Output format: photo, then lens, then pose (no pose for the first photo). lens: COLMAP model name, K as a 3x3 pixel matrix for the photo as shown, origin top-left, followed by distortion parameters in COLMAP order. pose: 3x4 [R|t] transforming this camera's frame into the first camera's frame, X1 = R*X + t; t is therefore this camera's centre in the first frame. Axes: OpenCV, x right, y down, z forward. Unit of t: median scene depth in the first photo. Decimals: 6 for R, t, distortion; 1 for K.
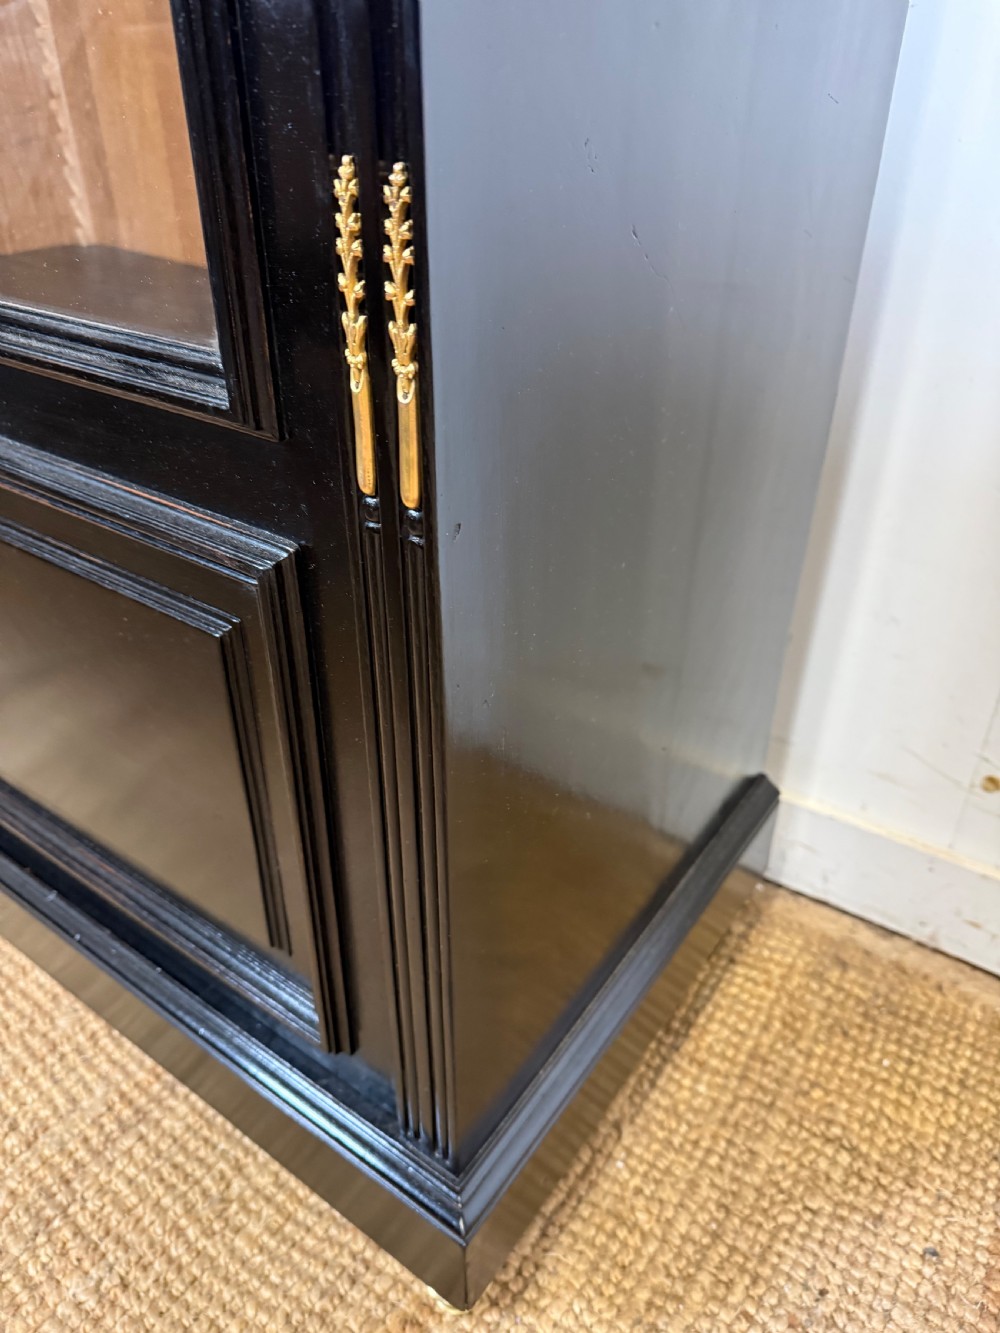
lens RADIAL K [[971.0, 0, 501.8], [0, 971.0, 677.6], [0, 0, 1]] dist [-0.011730, 0.002444]
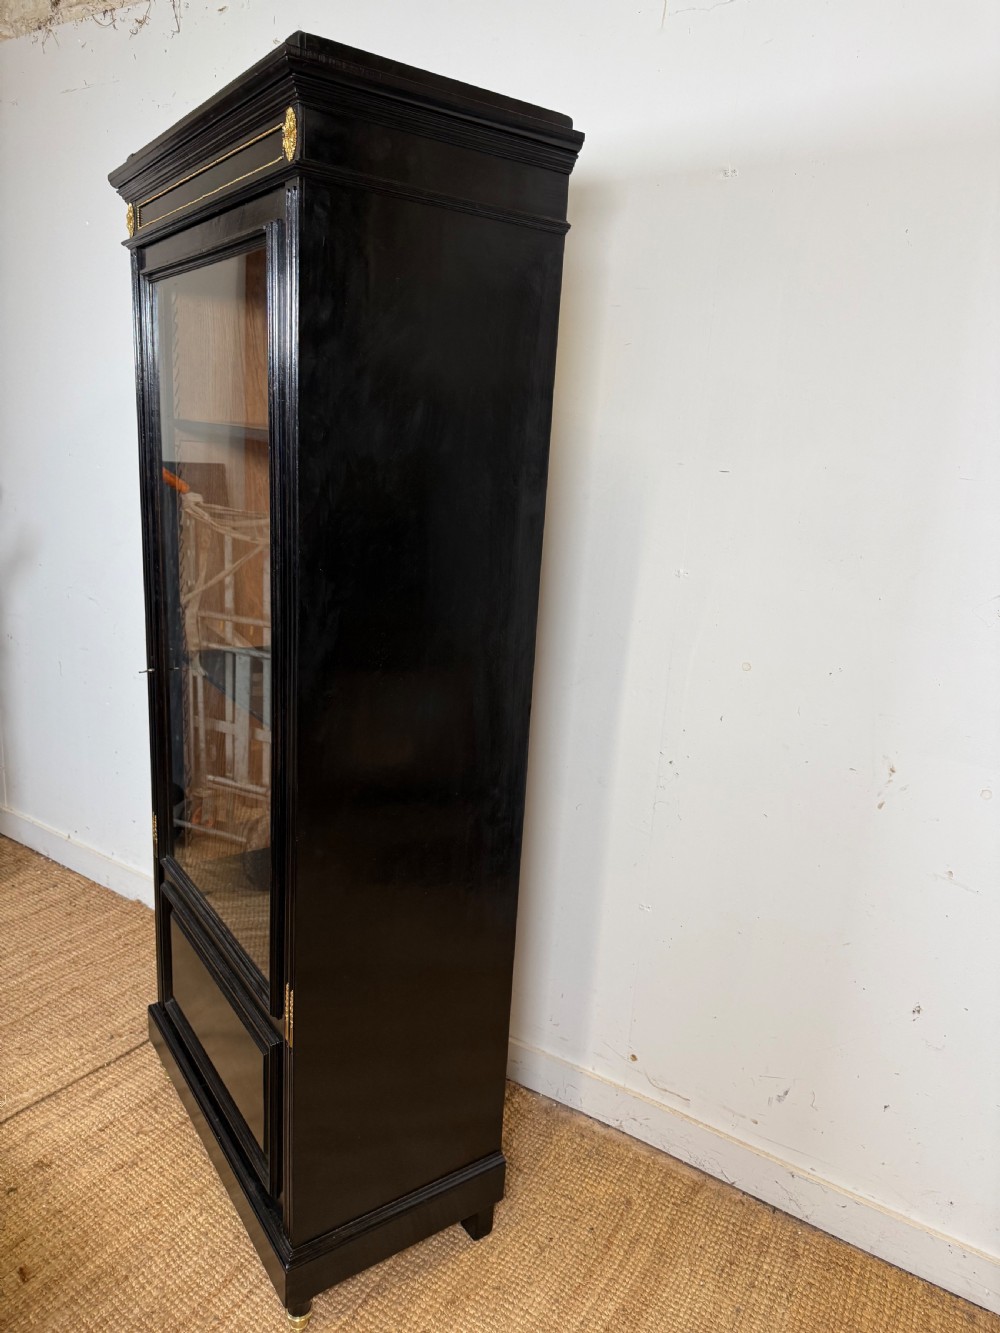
lens RADIAL K [[965.0, 0, 500.1], [0, 965.0, 669.5], [0, 0, 1]] dist [-0.004078, -0.003786]
pose [[0.998056, 0.044295, 0.043844, -0.024754], [-0.028835, 0.951835, -0.305251, -0.102729], [-0.055253, 0.303394, 0.951262, -2.133033]]
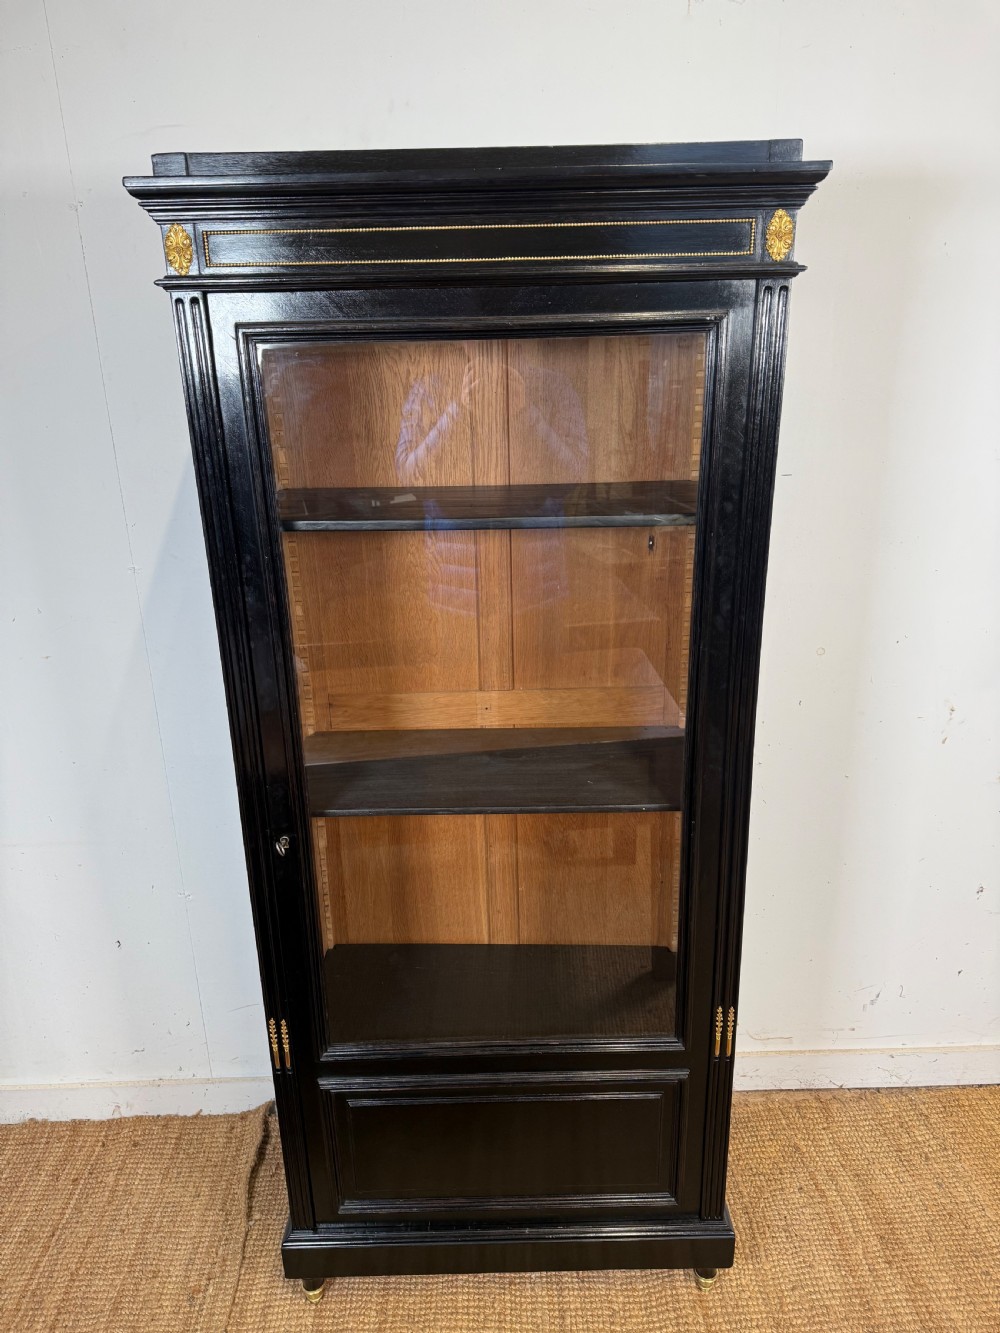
lens RADIAL K [[954.6, 0, 502.8], [0, 954.6, 669.4], [0, 0, 1]] dist [0.025396, -0.035226]
pose [[0.803770, -0.219514, 0.552963, -1.604474], [0.339956, 0.932220, -0.124078, -0.874442], [-0.488246, 0.287713, 0.823916, -1.502199]]
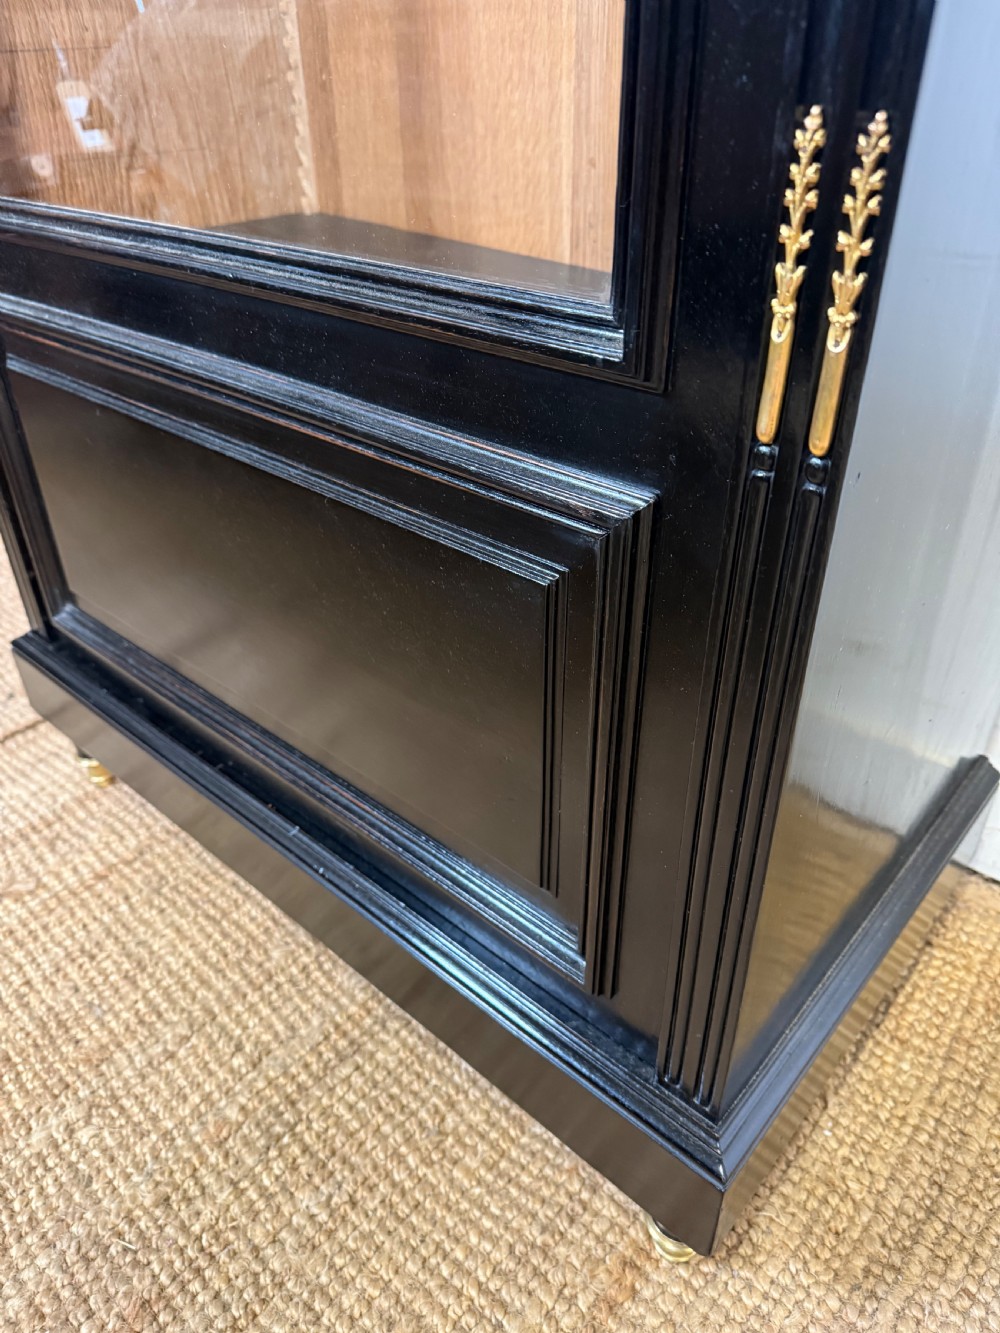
lens RADIAL K [[963.6, 0, 498.7], [0, 963.6, 674.1], [0, 0, 1]] dist [-0.006088, 0.000363]
pose [[0.994285, 0.046167, -0.096265, -0.148950], [-0.044389, 0.998803, 0.020525, 0.021530], [0.097097, -0.016134, 0.995144, -0.021099]]
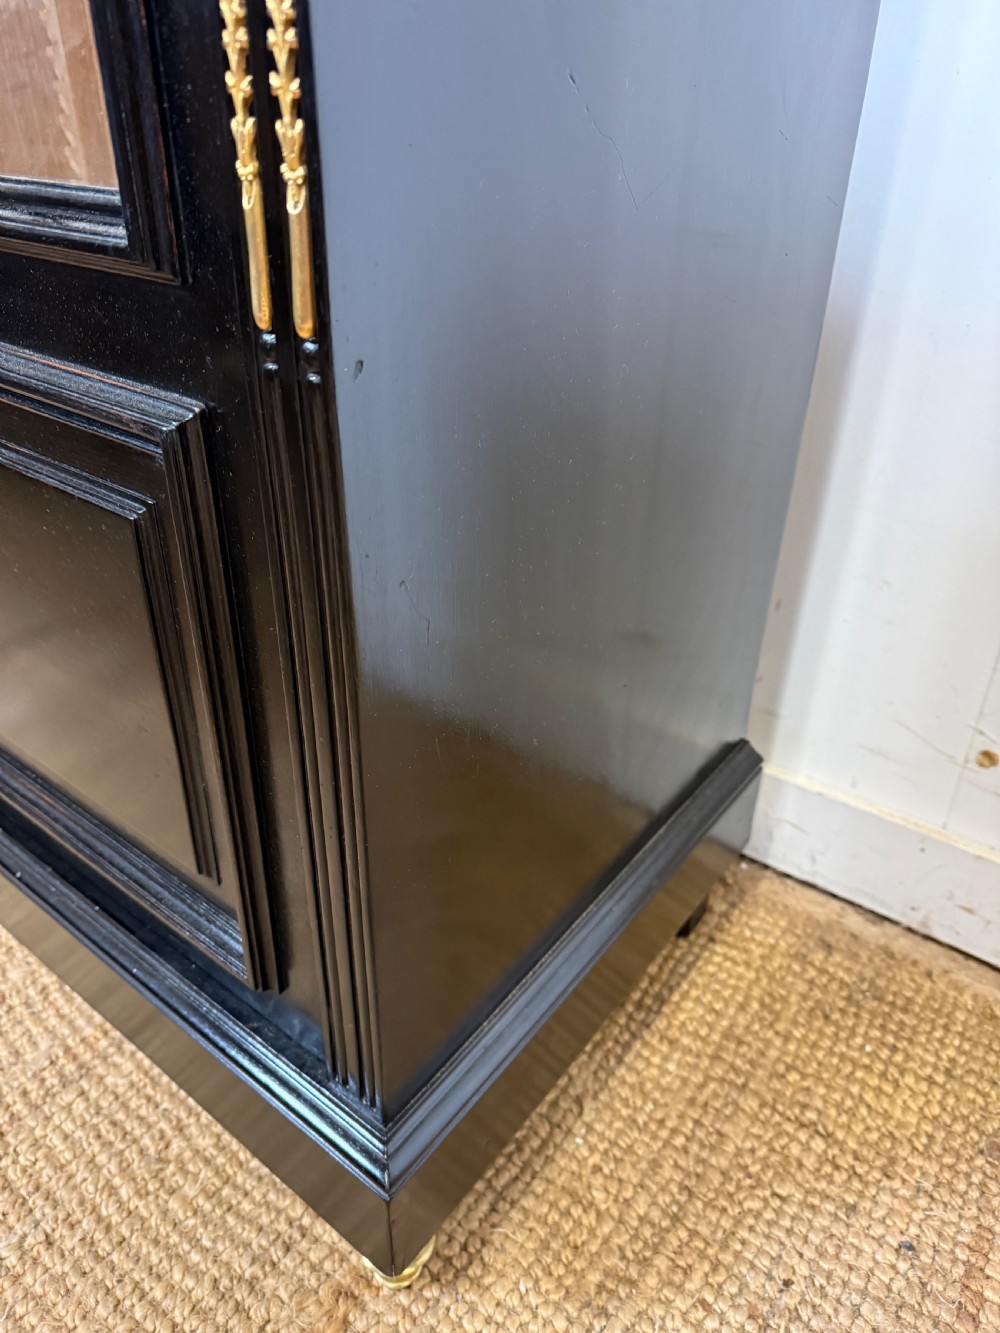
lens RADIAL K [[965.0, 0, 500.1], [0, 965.0, 669.5], [0, 0, 1]] dist [-0.004078, -0.003786]
pose [[0.999272, 0.029729, -0.023911, 0.055768], [-0.030320, 0.999234, -0.024751, 0.070894], [0.023157, 0.025458, 0.999408, 0.046390]]
